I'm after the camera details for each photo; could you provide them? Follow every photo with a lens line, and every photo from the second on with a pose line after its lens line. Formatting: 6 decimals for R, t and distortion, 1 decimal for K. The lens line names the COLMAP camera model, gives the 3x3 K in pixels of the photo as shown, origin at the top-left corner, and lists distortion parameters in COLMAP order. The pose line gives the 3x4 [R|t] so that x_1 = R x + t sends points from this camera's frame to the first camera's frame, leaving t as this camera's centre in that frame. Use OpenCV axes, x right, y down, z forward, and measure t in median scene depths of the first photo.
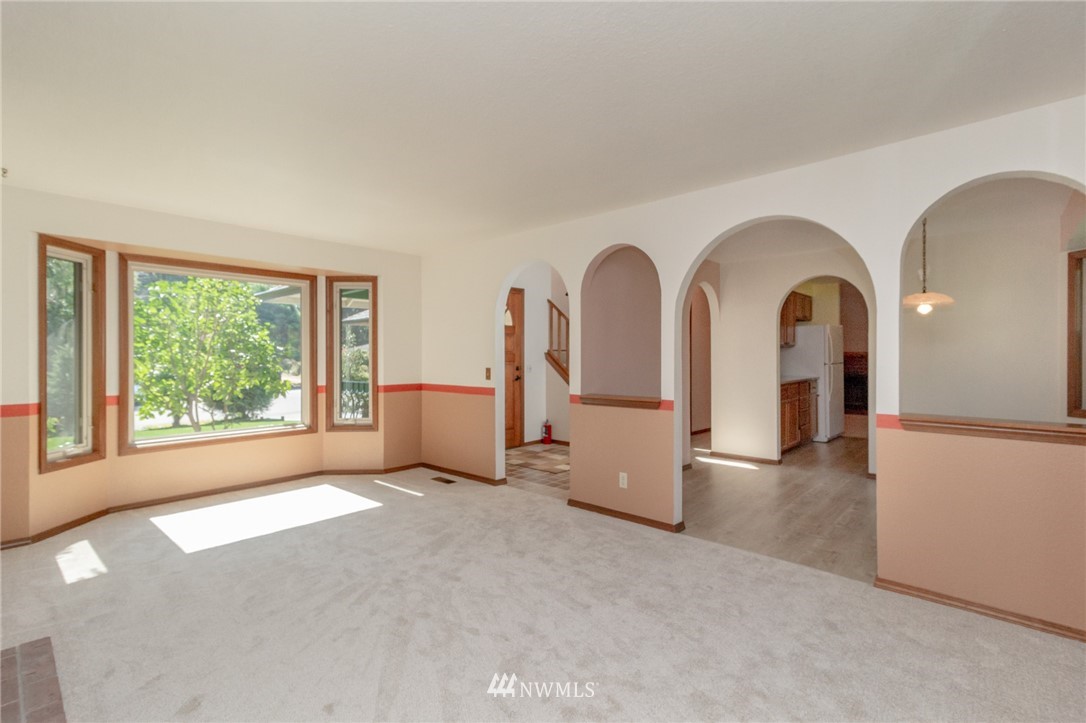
lens RADIAL K [[492.2, 0, 542.4], [0, 492.2, 355.0], [0, 0, 1]] dist [-0.002743, -0.000051]
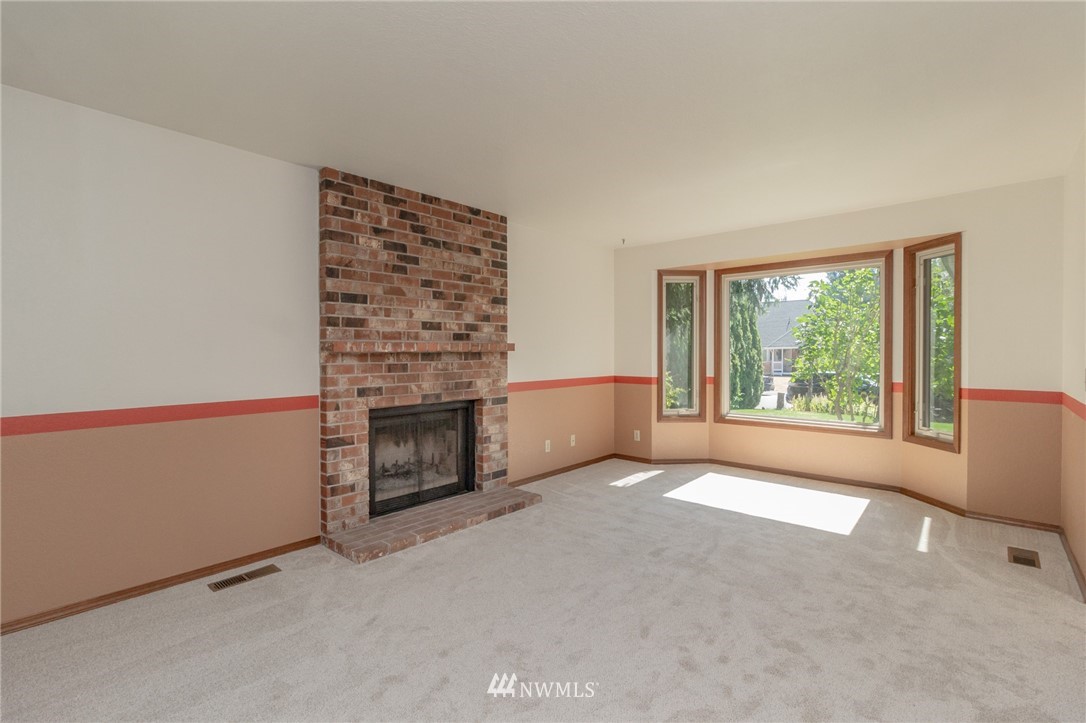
lens RADIAL K [[492.2, 0, 543.4], [0, 492.2, 355.0], [0, 0, 1]] dist [-0.002743, -0.000051]
pose [[0.005688, 0.014285, -0.999882, 0.469730], [0.007855, 0.999866, 0.014329, -0.000470], [0.999953, -0.007936, 0.005575, 0.520307]]
